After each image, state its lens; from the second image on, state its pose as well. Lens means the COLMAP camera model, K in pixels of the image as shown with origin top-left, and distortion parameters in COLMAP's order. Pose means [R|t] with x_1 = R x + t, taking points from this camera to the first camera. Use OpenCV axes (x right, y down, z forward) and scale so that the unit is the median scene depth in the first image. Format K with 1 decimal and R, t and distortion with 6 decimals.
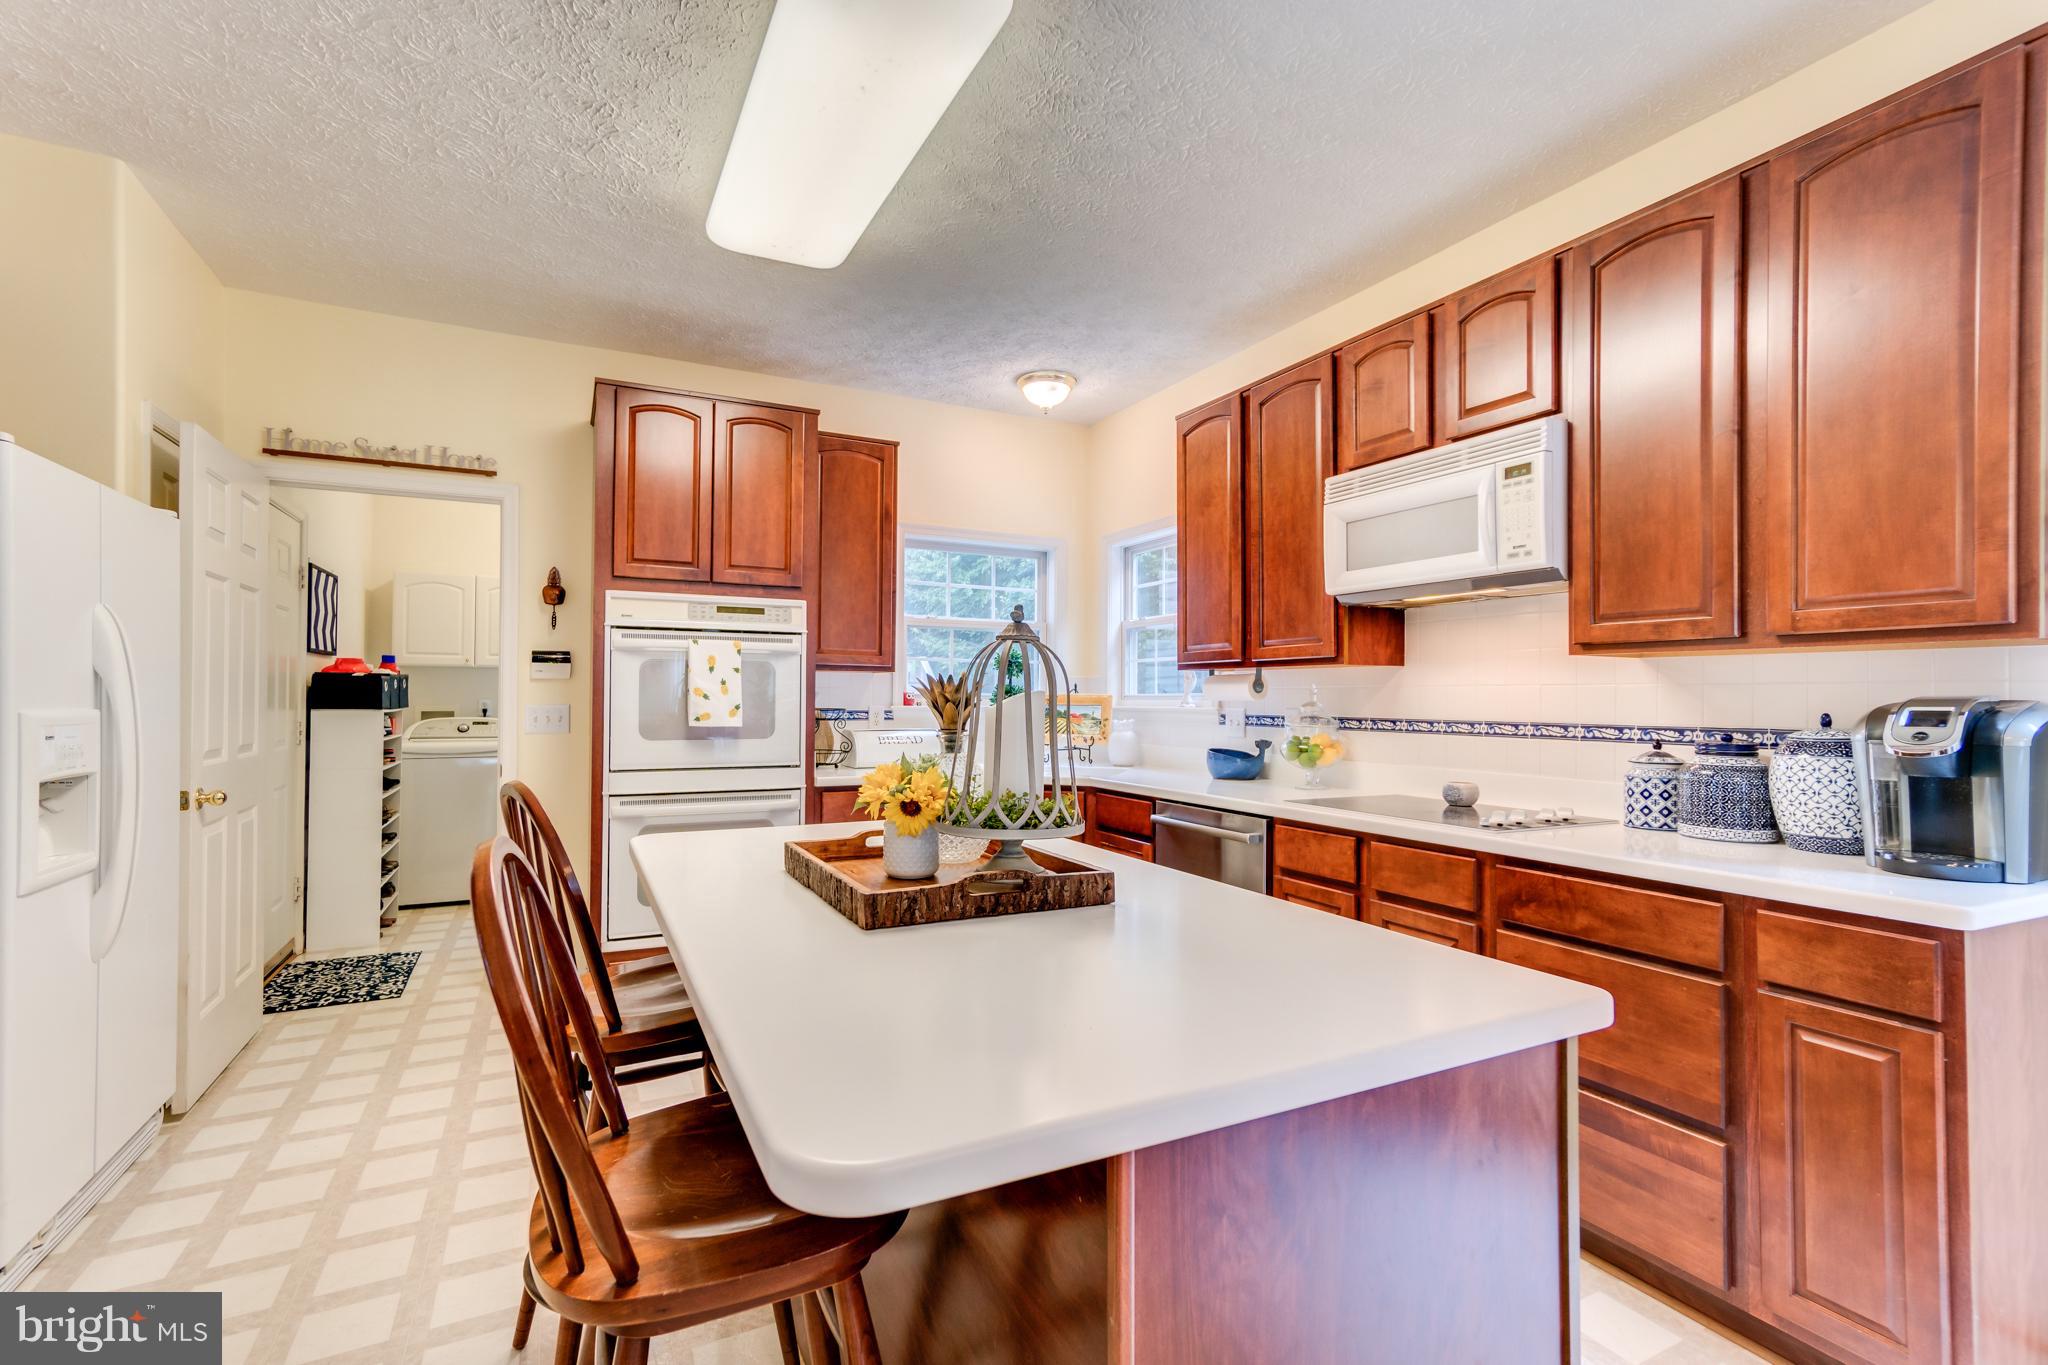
lens RADIAL K [[921.1, 0, 1021.6], [0, 921.1, 690.8], [0, 0, 1]] dist [-0.011344, 0.013172]
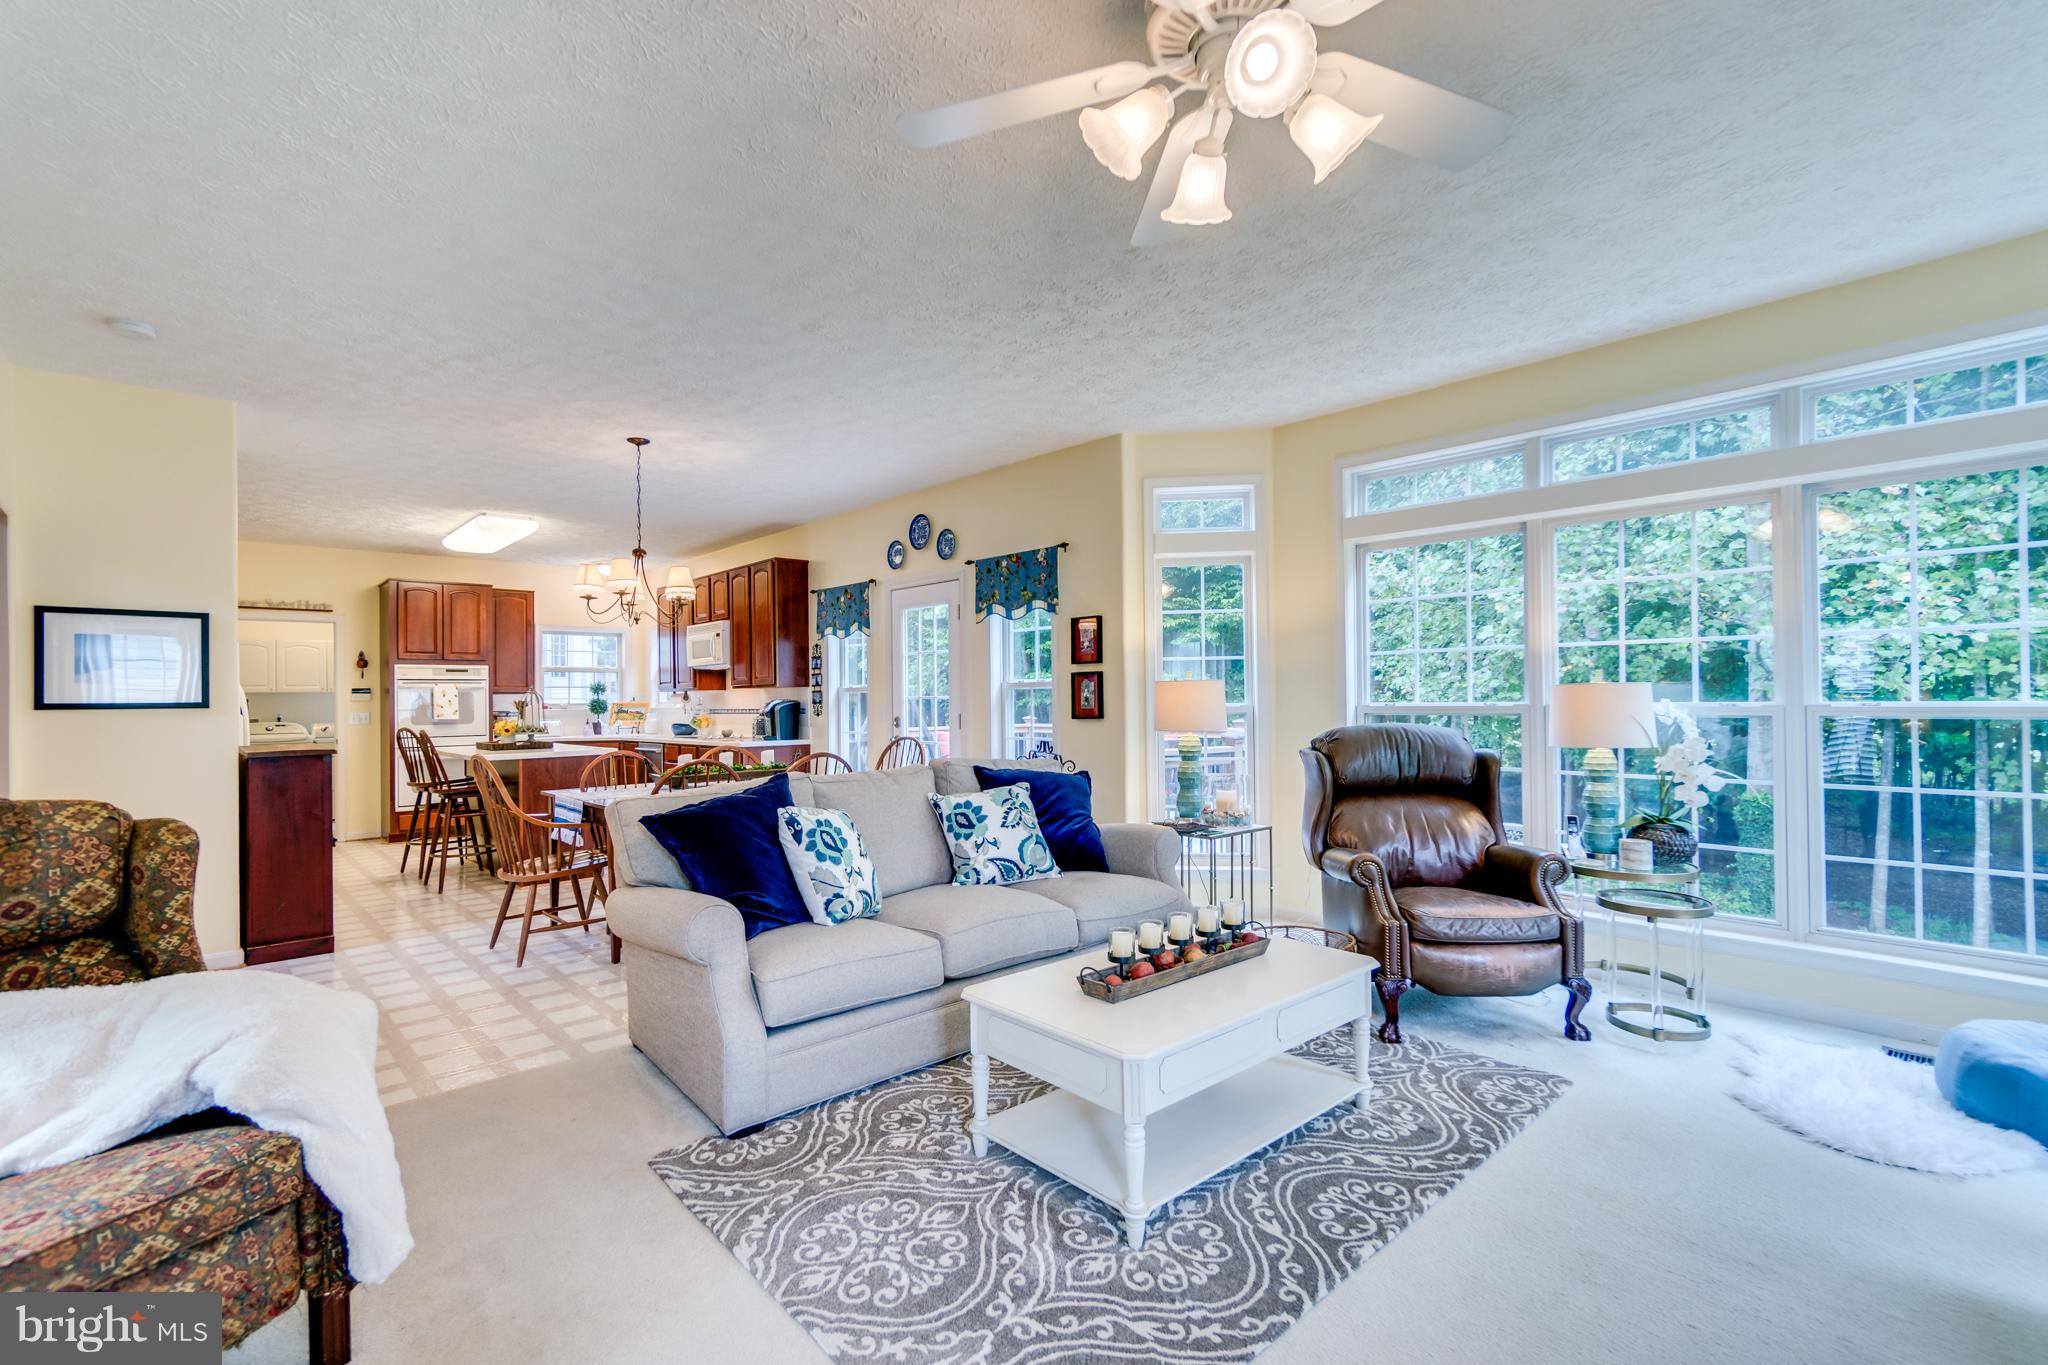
lens RADIAL K [[922.7, 0, 1026.3], [0, 922.7, 687.9], [0, 0, 1]] dist [-0.009118, 0.013221]
pose [[0.961770, -0.018633, 0.273224, 0.468140], [0.019736, 0.999804, -0.001286, -0.010684], [-0.273146, 0.006629, 0.961950, -1.726804]]
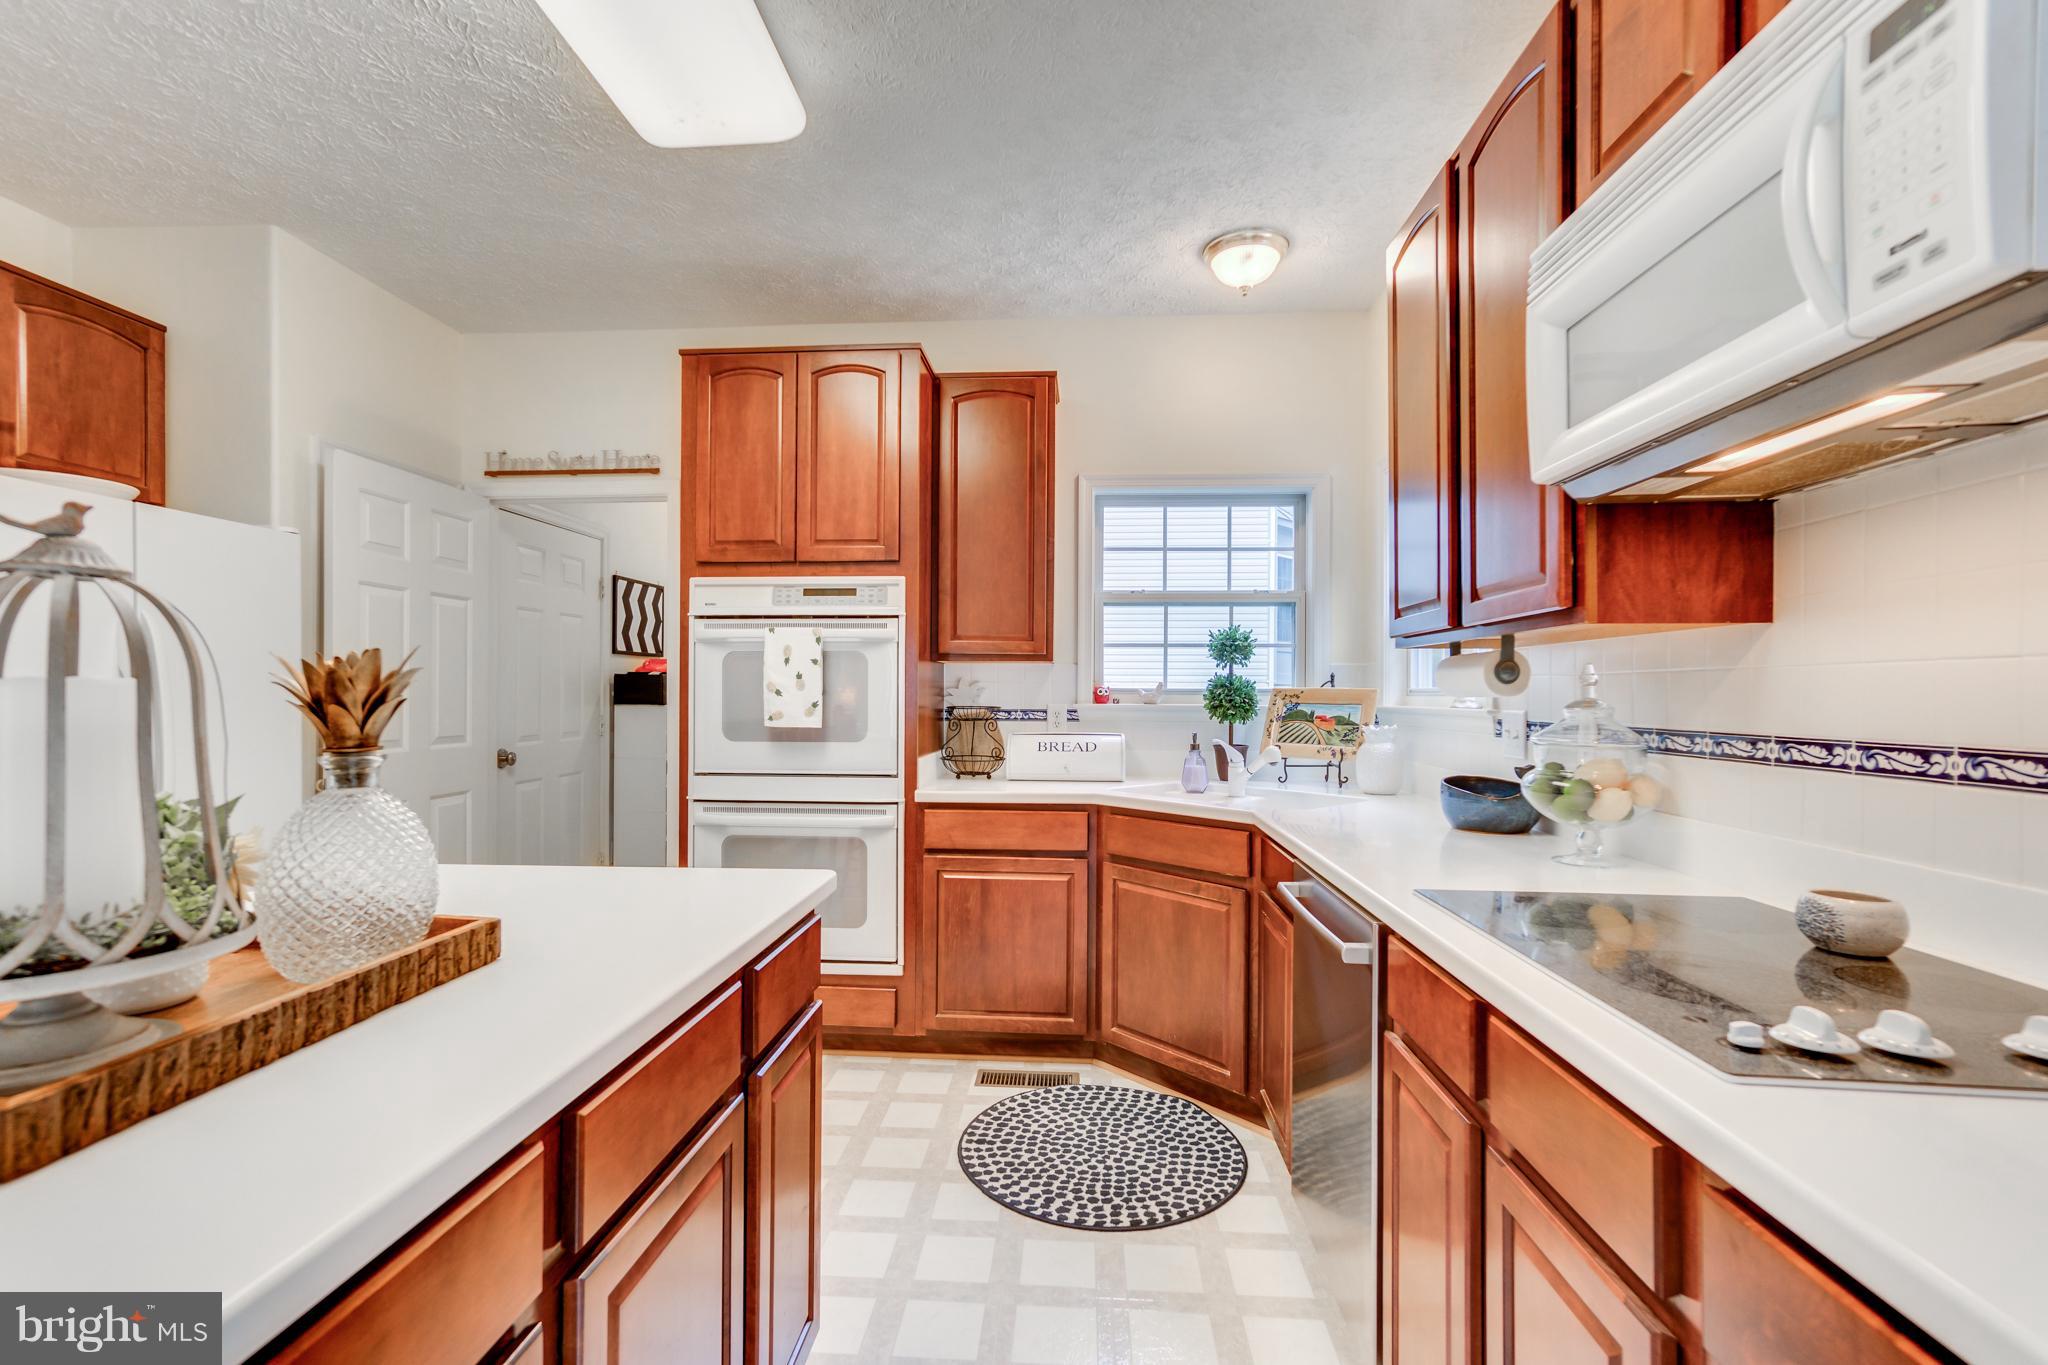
lens RADIAL K [[921.1, 0, 1021.6], [0, 921.1, 690.8], [0, 0, 1]] dist [-0.011344, 0.013172]
pose [[0.858678, -0.004157, -0.512499, 0.290944], [0.005590, 0.999984, 0.001256, 0.004580], [0.512486, -0.003943, 0.858687, 0.359199]]
